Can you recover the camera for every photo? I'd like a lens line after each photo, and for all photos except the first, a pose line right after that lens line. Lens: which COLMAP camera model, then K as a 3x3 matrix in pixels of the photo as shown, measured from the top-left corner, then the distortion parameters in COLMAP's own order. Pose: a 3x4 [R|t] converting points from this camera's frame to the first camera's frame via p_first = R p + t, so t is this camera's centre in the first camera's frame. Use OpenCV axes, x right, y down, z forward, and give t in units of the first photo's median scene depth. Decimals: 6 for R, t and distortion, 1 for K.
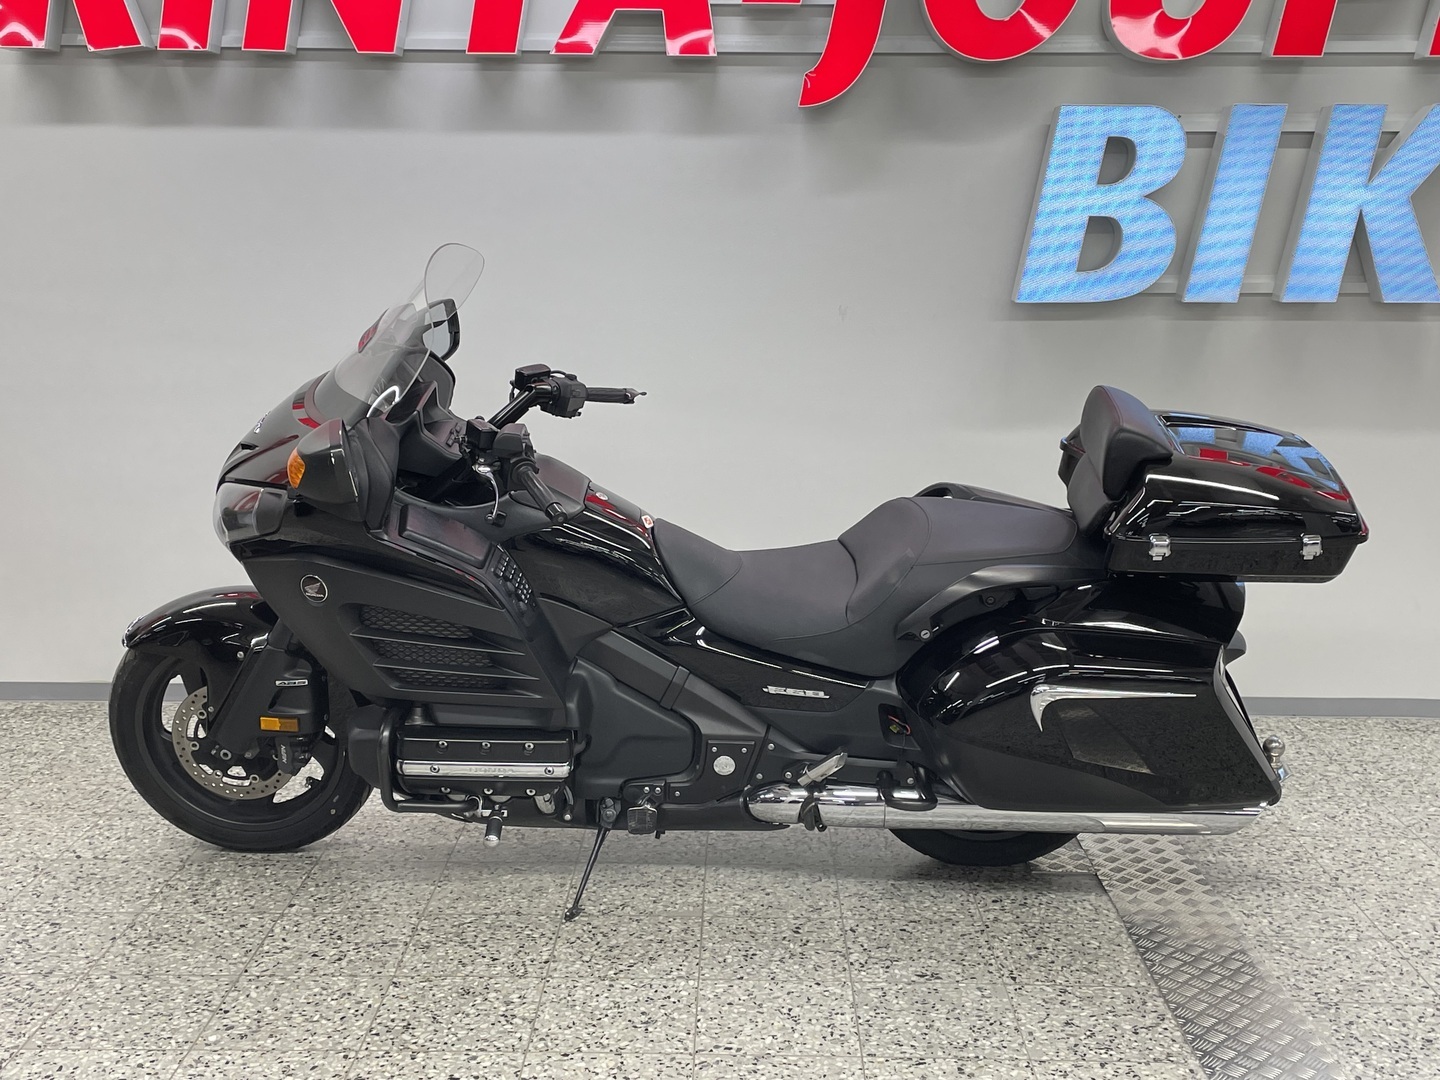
lens RADIAL K [[1675.8, 0, 723.4], [0, 1675.8, 548.8], [0, 0, 1]] dist [0.060366, 0.000000]
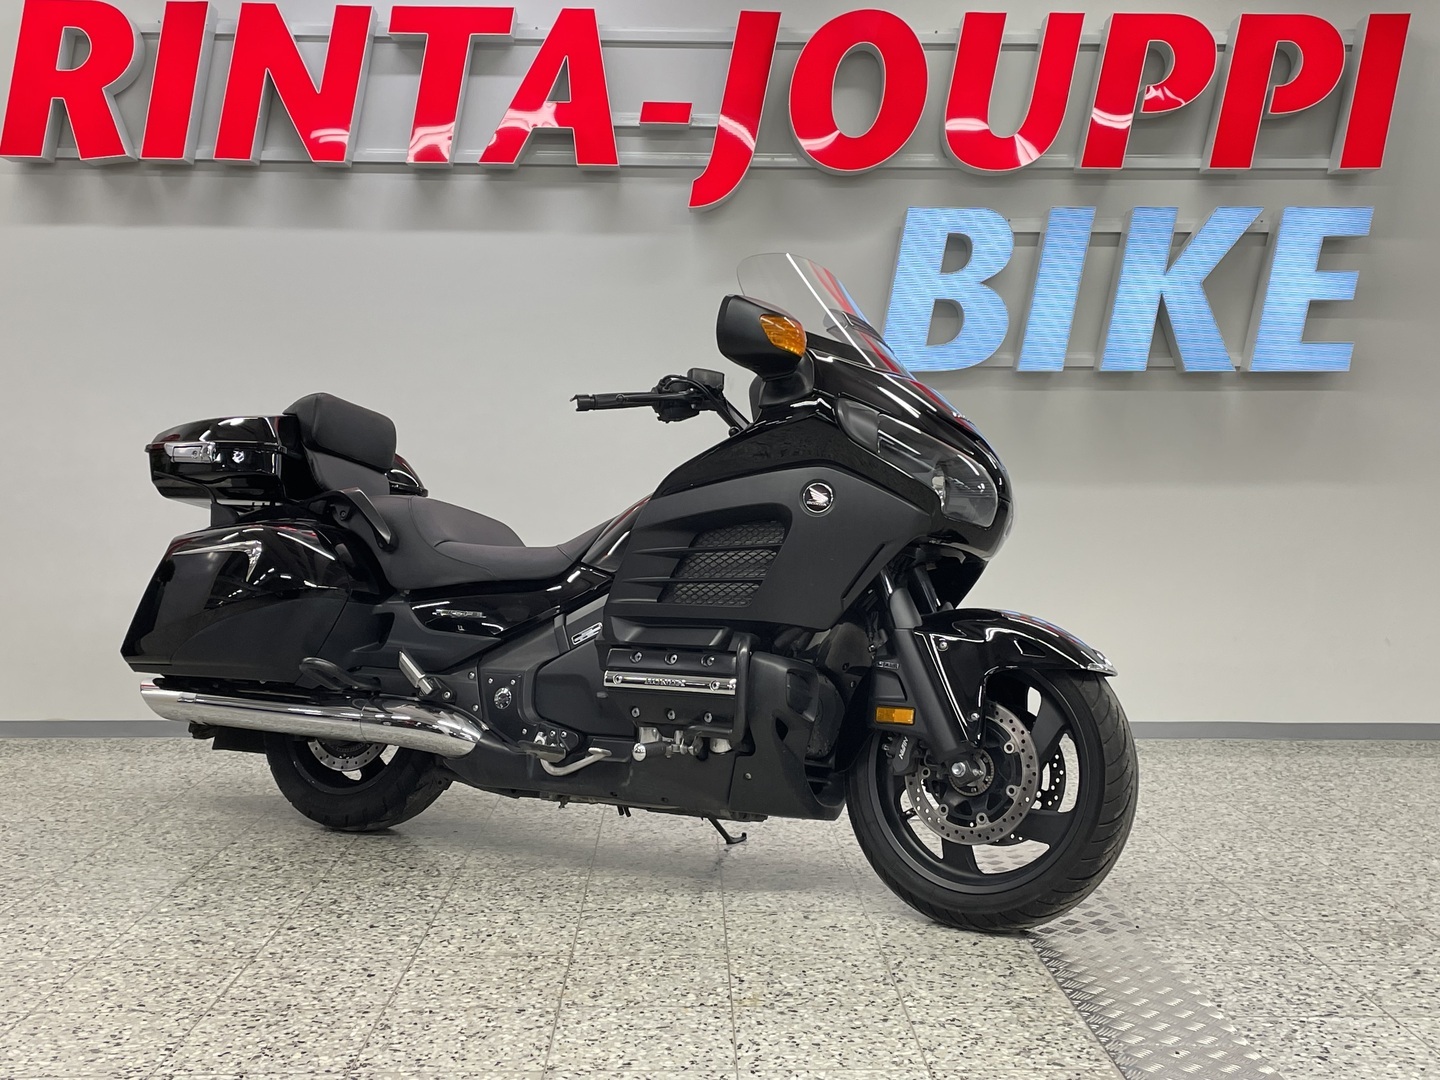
lens RADIAL K [[1675.8, 0, 729.3], [0, 1675.8, 510.5], [0, 0, 1]] dist [0.060366, 0.000000]
pose [[0.999218, -0.004423, 0.039292, 0.034780], [0.010582, 0.987392, -0.157939, 0.177466], [-0.038098, 0.158231, 0.986667, -0.174255]]
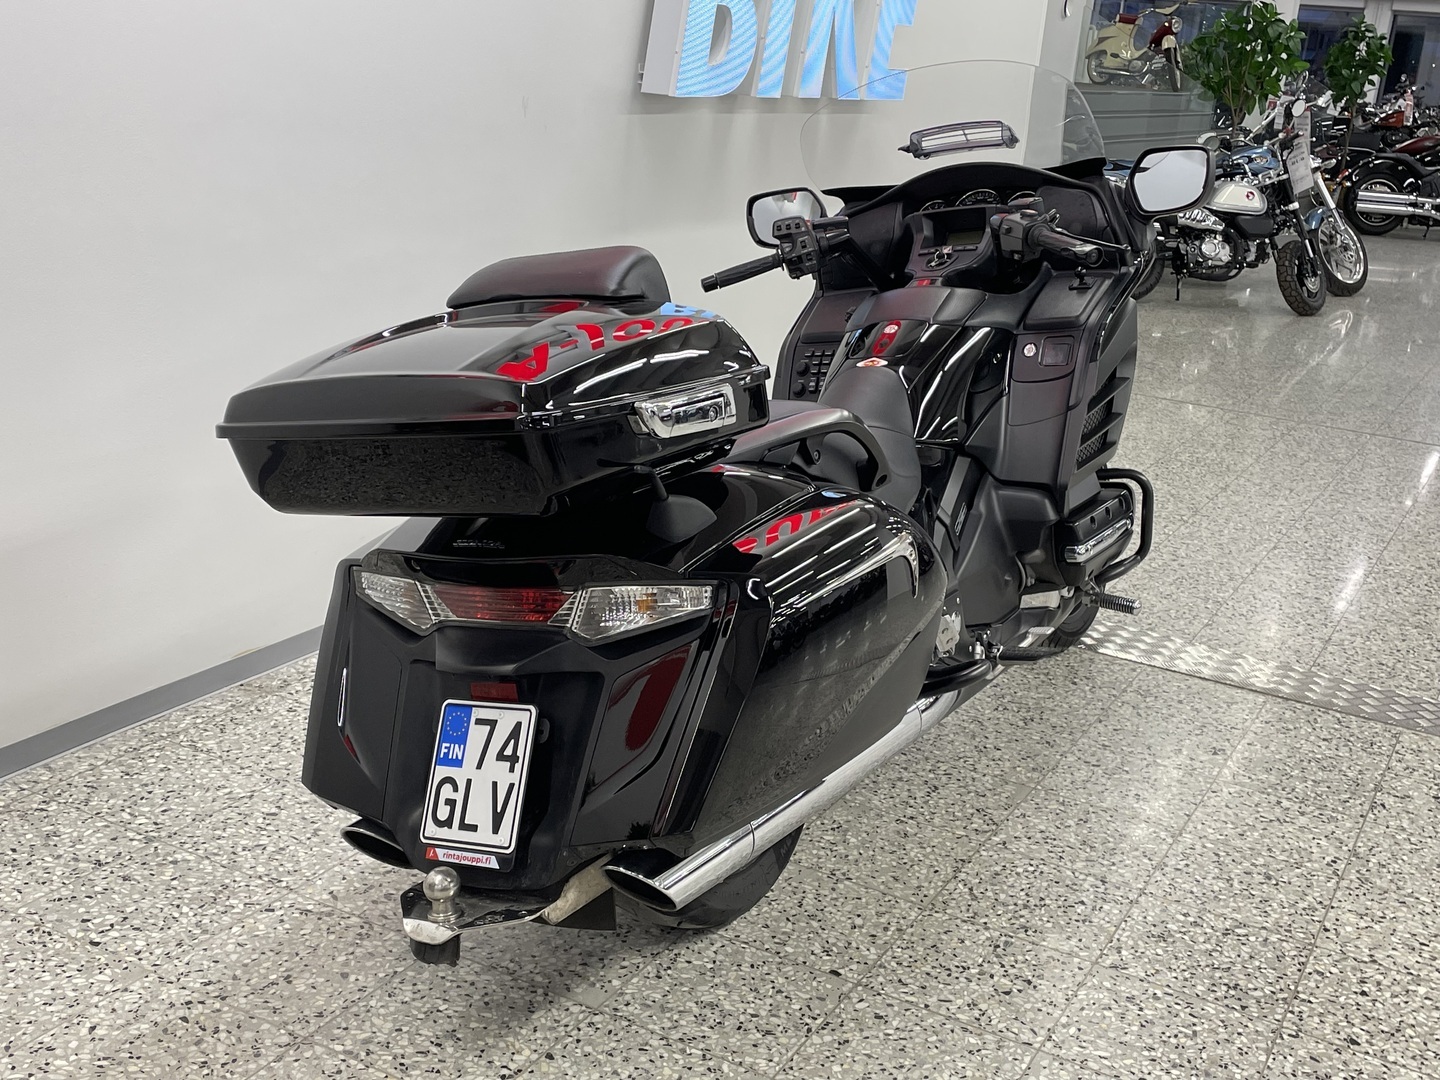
lens RADIAL K [[1675.8, 0, 733.8], [0, 1675.8, 534.7], [0, 0, 1]] dist [0.060366, 0.000000]
pose [[0.459661, -0.226849, 0.858634, -0.888538], [0.088269, 0.973709, 0.209997, -0.138596], [-0.883697, -0.020737, 0.467600, 0.715195]]
